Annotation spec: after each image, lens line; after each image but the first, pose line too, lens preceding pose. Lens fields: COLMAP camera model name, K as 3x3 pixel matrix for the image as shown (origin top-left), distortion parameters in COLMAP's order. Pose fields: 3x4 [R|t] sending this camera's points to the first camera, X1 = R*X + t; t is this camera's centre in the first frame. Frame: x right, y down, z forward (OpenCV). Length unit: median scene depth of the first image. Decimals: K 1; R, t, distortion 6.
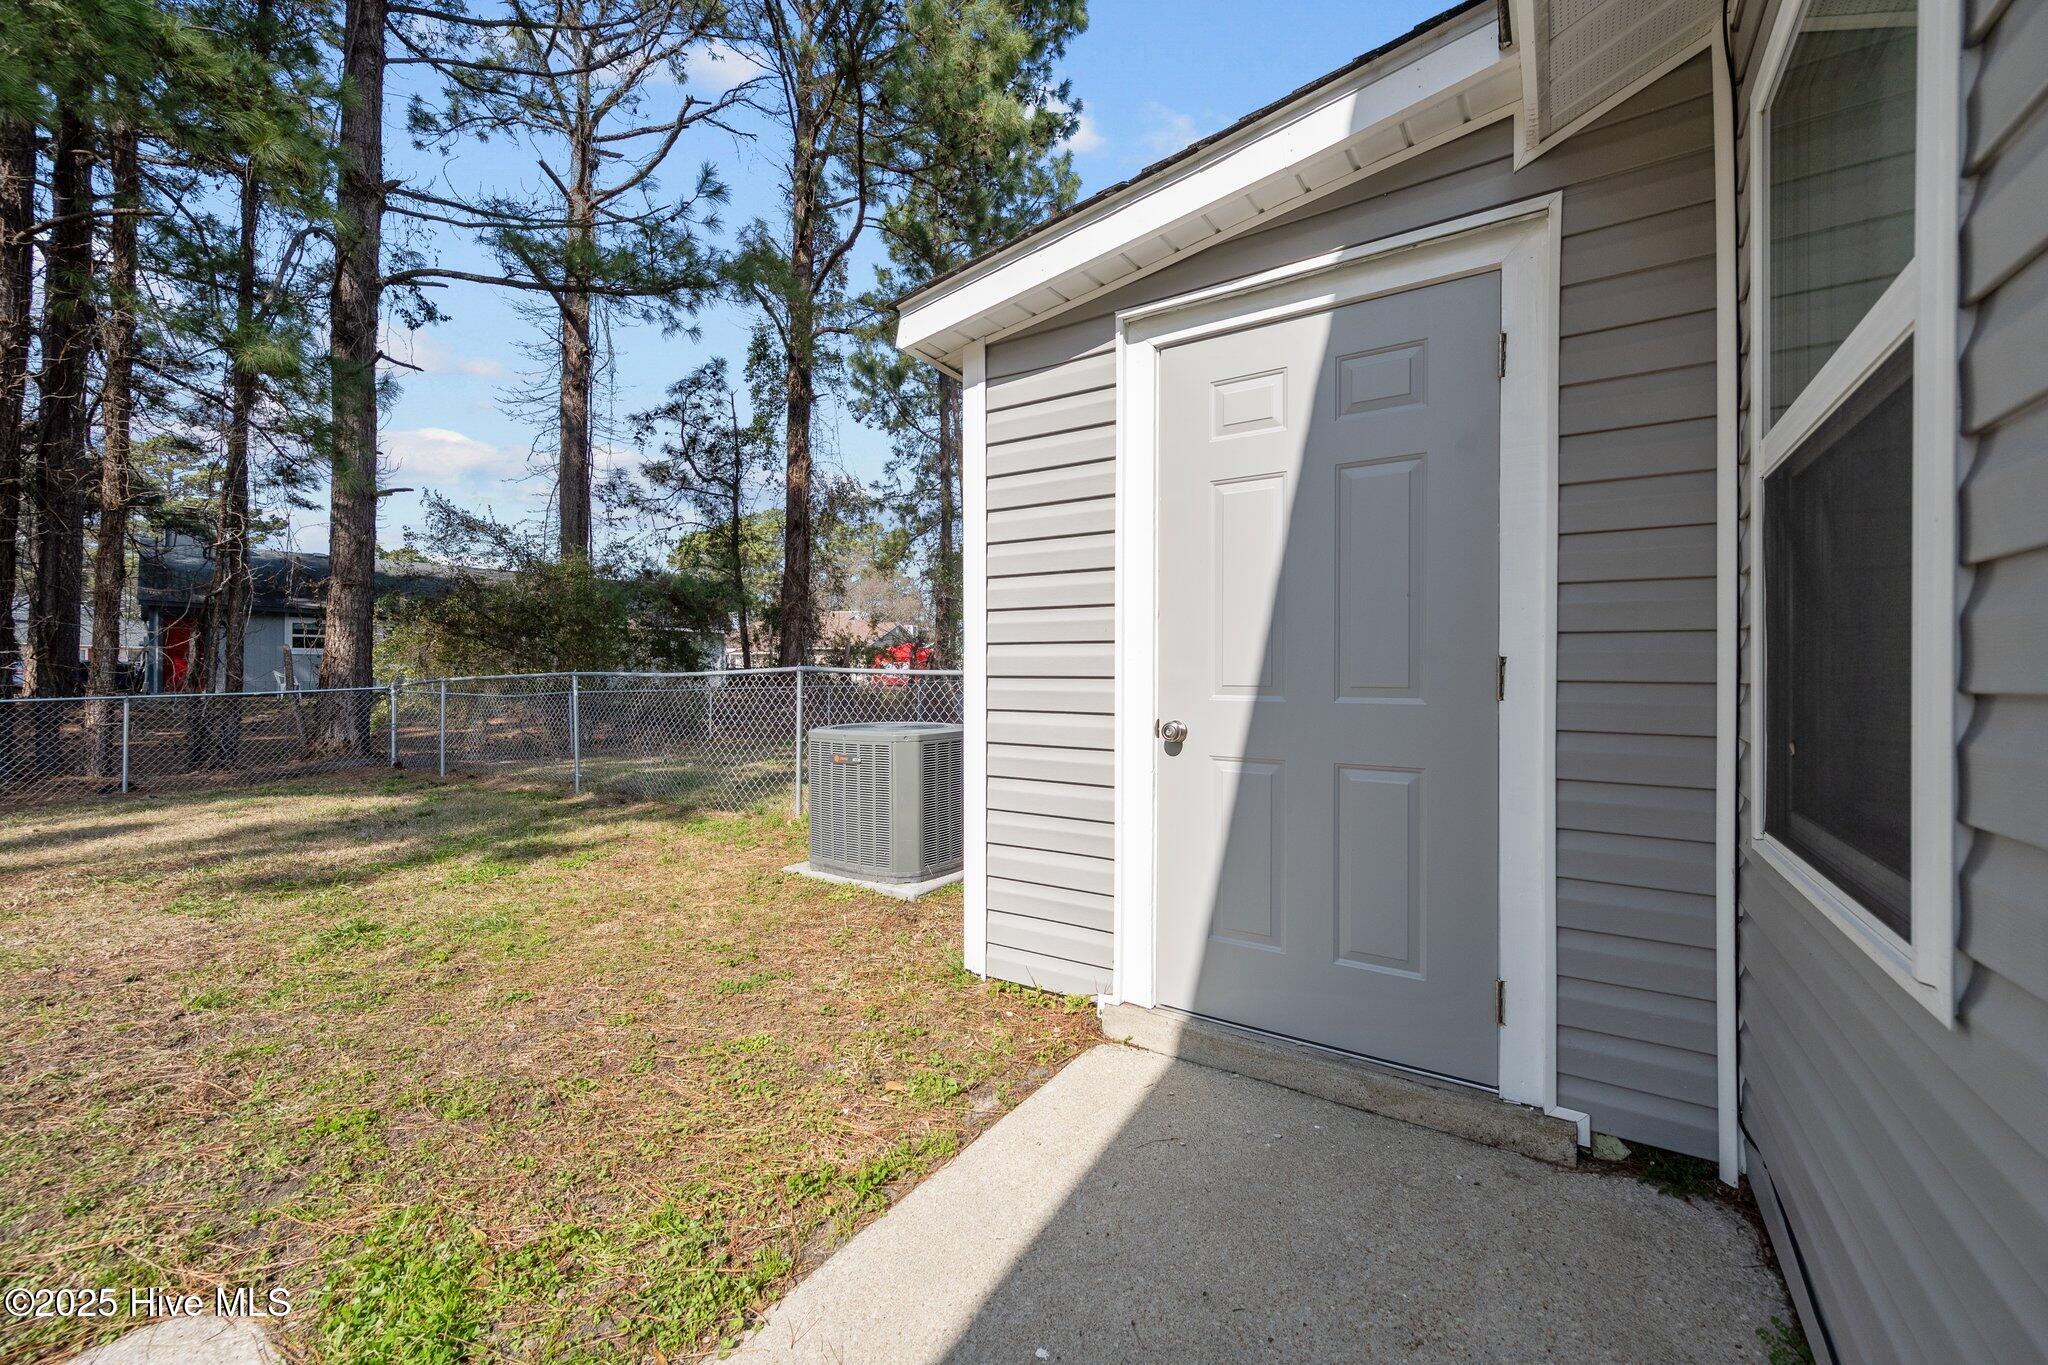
lens RADIAL K [[814.7, 0, 1031.3], [0, 814.7, 675.7], [0, 0, 1]] dist [0.004753, 0.000051]
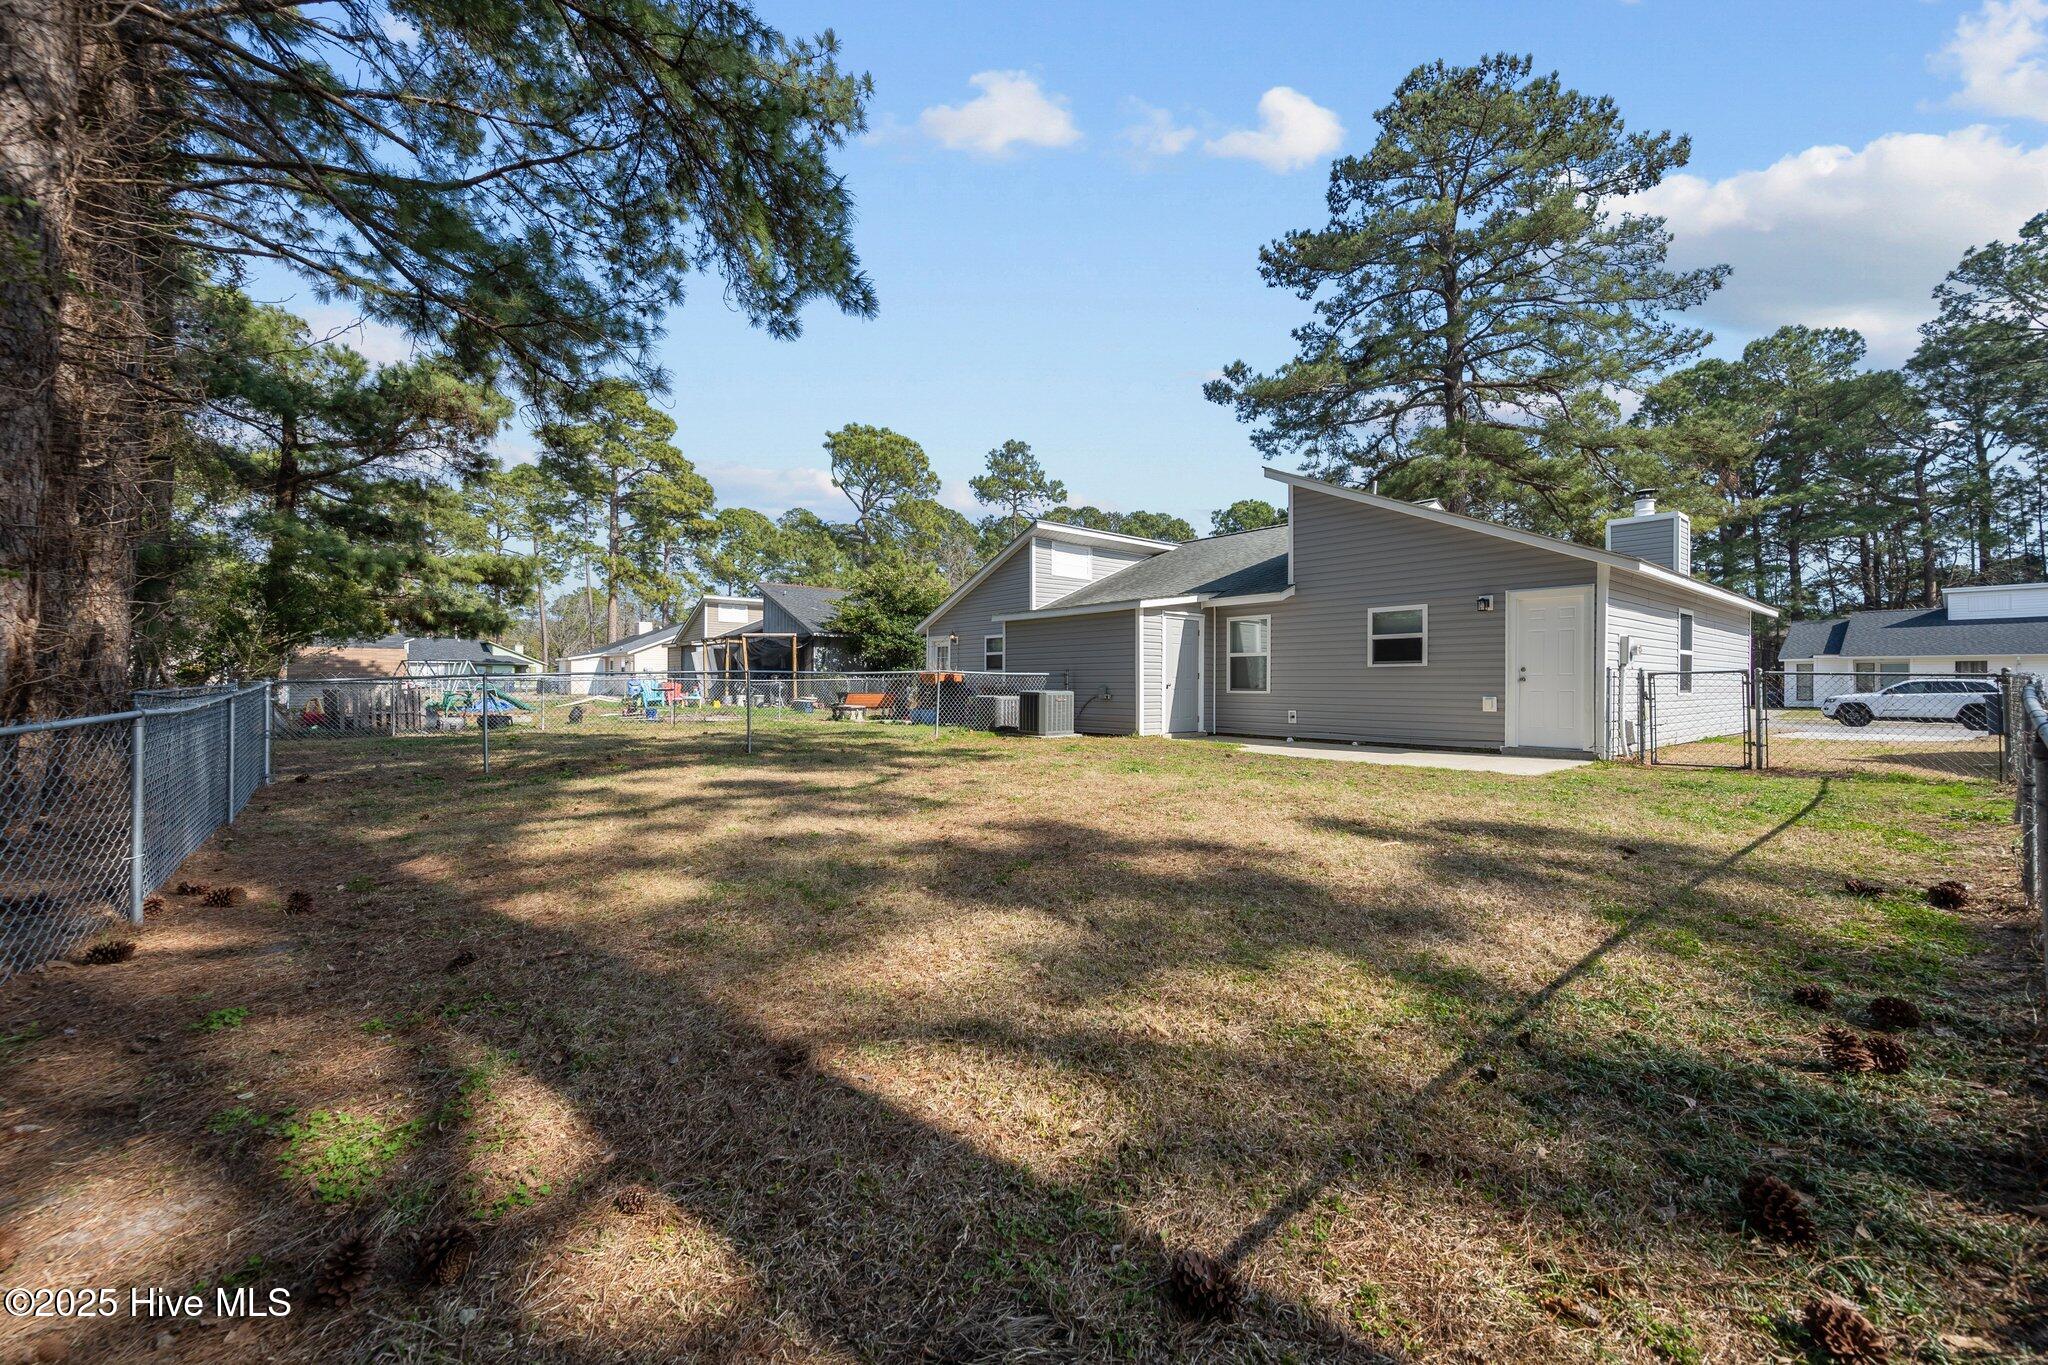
lens RADIAL K [[809.4, 0, 1030.3], [0, 809.4, 683.3], [0, 0, 1]] dist [0.001053, -0.000272]
pose [[0.287451, -0.002475, 0.957792, -5.703902], [-0.002876, 0.999990, 0.003448, 0.039243], [-0.957791, -0.003746, 0.287441, 0.284228]]
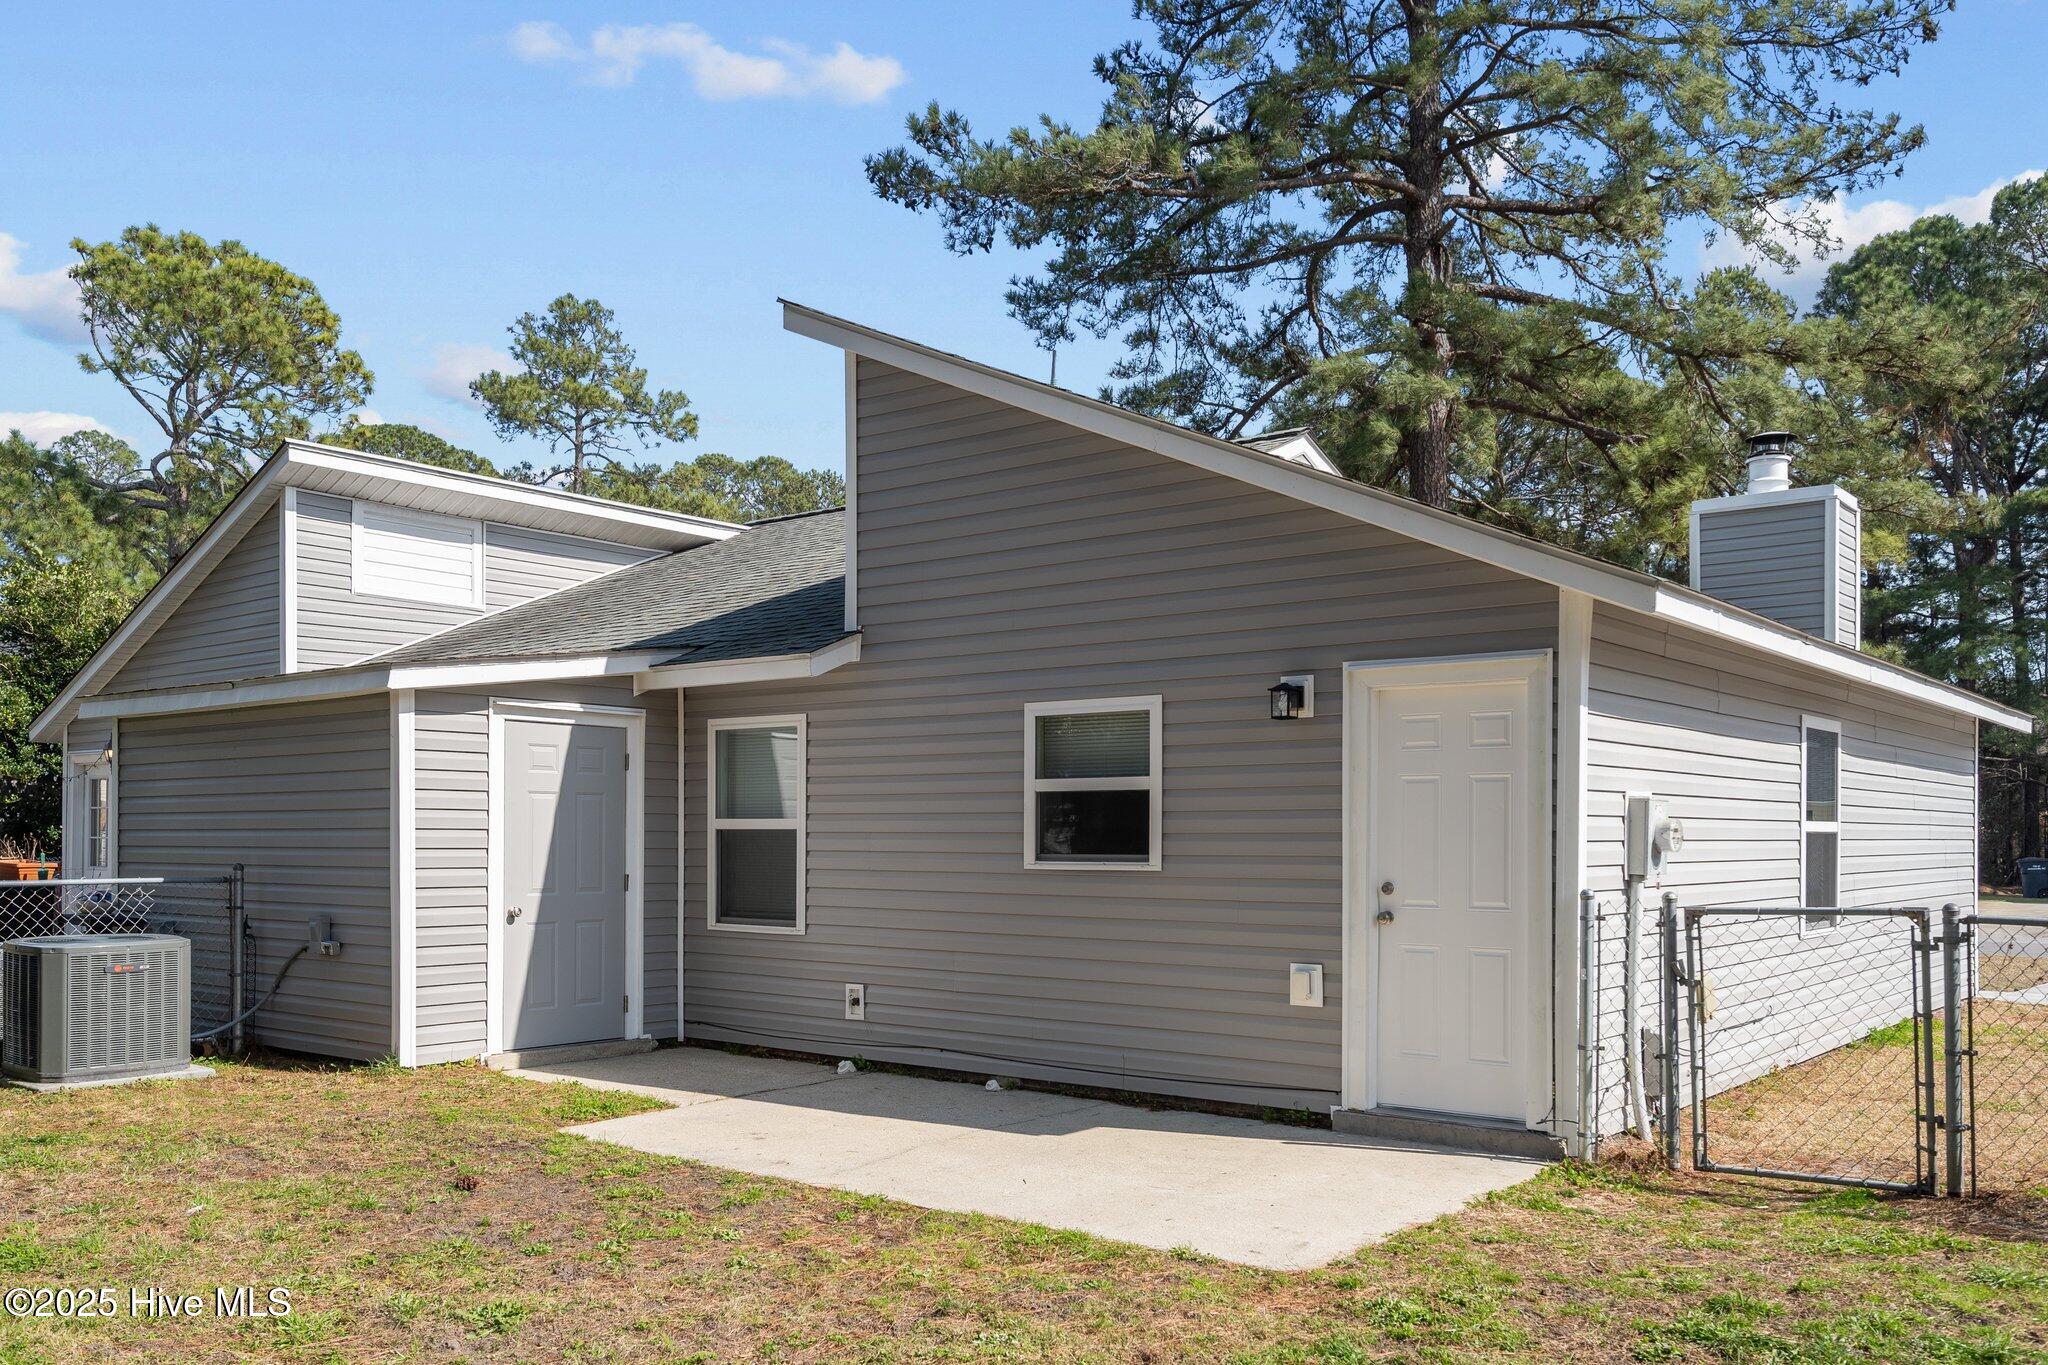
lens RADIAL K [[1688.0, 0, 1030.3], [0, 1688.0, 822.6], [0, 0, 1]] dist [-0.007082, 0.005569]
pose [[0.094169, 0.003603, 0.995550, -3.918347], [-0.003720, 0.999988, -0.003267, -0.147623], [-0.995549, -0.003396, 0.094181, -0.679127]]
